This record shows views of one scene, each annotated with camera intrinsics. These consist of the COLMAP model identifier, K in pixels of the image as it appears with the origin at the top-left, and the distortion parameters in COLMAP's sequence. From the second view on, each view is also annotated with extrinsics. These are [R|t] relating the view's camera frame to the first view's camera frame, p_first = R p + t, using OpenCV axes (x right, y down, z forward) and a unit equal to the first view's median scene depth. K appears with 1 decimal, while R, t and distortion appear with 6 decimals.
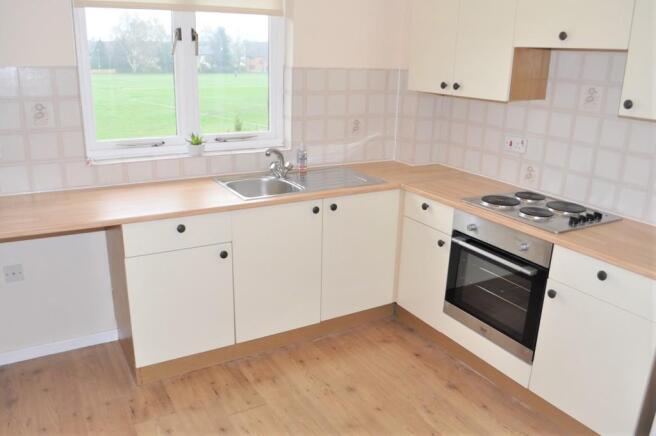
lens RADIAL K [[525.6, 0, 328.0], [0, 525.6, 218.0], [0, 0, 1]] dist [-0.094649, 0.007789]
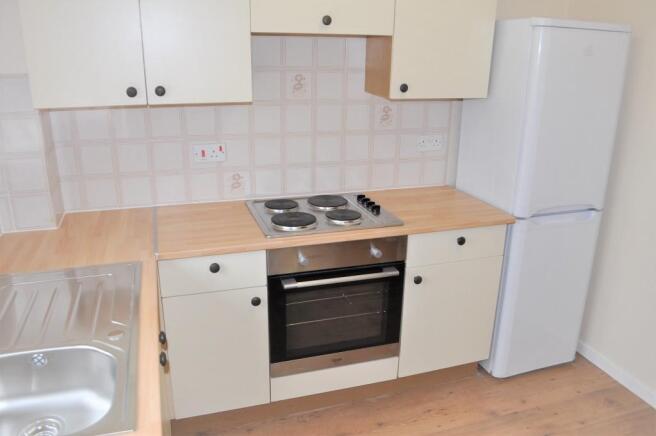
lens RADIAL K [[525.6, 0, 328.0], [0, 525.6, 218.0], [0, 0, 1]] dist [-0.094649, 0.007789]
pose [[0.203217, -0.329851, 0.921901, -0.441333], [0.277498, 0.922345, 0.268840, -0.250280], [-0.938988, 0.201193, 0.278969, 0.720190]]
